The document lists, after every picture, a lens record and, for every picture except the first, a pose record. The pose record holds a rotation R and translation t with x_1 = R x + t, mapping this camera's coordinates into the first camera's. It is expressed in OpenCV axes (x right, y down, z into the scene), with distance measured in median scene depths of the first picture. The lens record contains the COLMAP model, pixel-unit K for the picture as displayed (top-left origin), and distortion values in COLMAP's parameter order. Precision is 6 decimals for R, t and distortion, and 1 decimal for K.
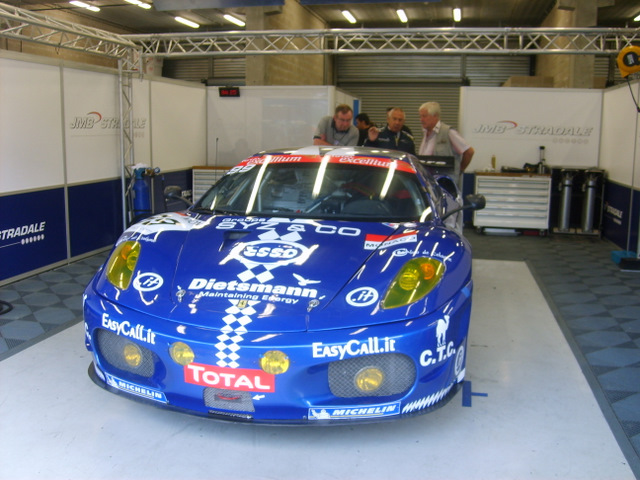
lens RADIAL K [[669.2, 0, 318.8], [0, 669.2, 238.2], [0, 0, 1]] dist [-0.090912, 0.000000]
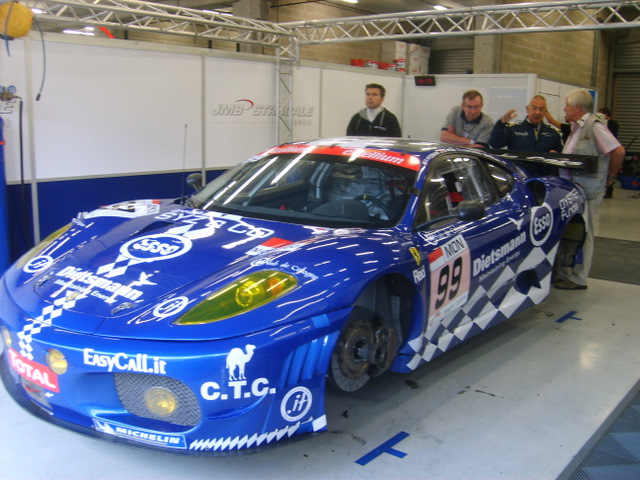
lens RADIAL K [[669.2, 0, 319.0], [0, 669.2, 242.6], [0, 0, 1]] dist [-0.090912, 0.000000]
pose [[0.886394, 0.094599, -0.453163, 0.629670], [-0.087204, 0.995494, 0.037241, -0.044462], [0.454644, 0.006508, 0.890649, 0.324372]]
